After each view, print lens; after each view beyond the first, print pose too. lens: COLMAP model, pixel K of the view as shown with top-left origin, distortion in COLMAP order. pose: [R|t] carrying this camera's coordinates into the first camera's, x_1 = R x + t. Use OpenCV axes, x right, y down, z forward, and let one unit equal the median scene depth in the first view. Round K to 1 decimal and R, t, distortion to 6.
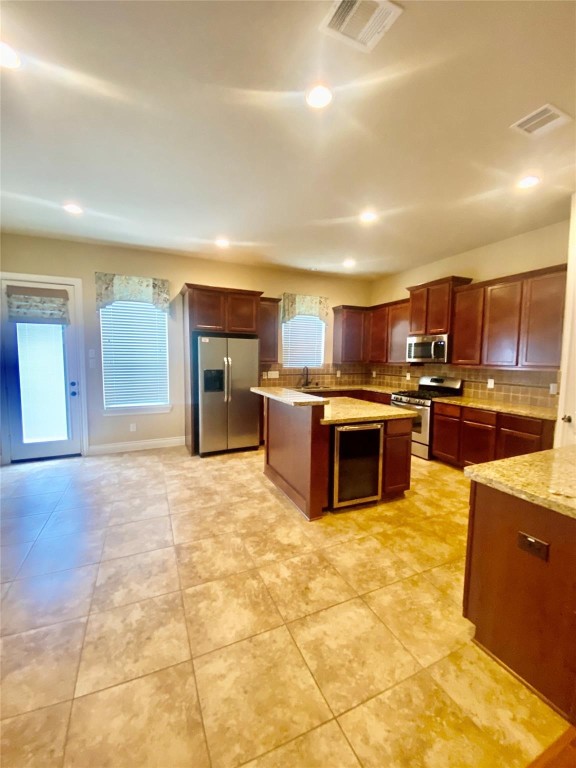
lens RADIAL K [[311.7, 0, 288.0], [0, 311.7, 384.0], [0, 0, 1]] dist [0.053021, -0.032681]
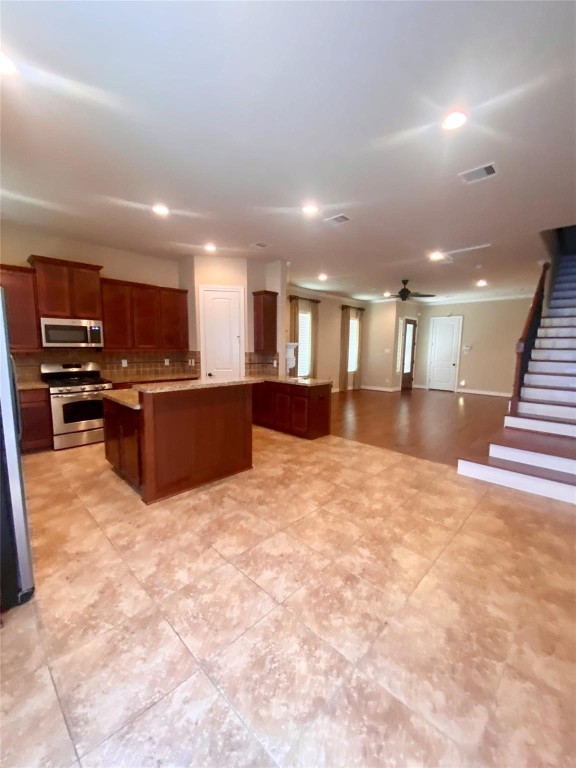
lens RADIAL K [[311.7, 0, 288.0], [0, 311.7, 384.0], [0, 0, 1]] dist [0.053021, -0.032681]
pose [[-0.370750, -0.124808, 0.920308, -1.021602], [0.071985, 0.984086, 0.162456, -0.102968], [-0.925939, 0.126479, -0.355865, 1.131145]]
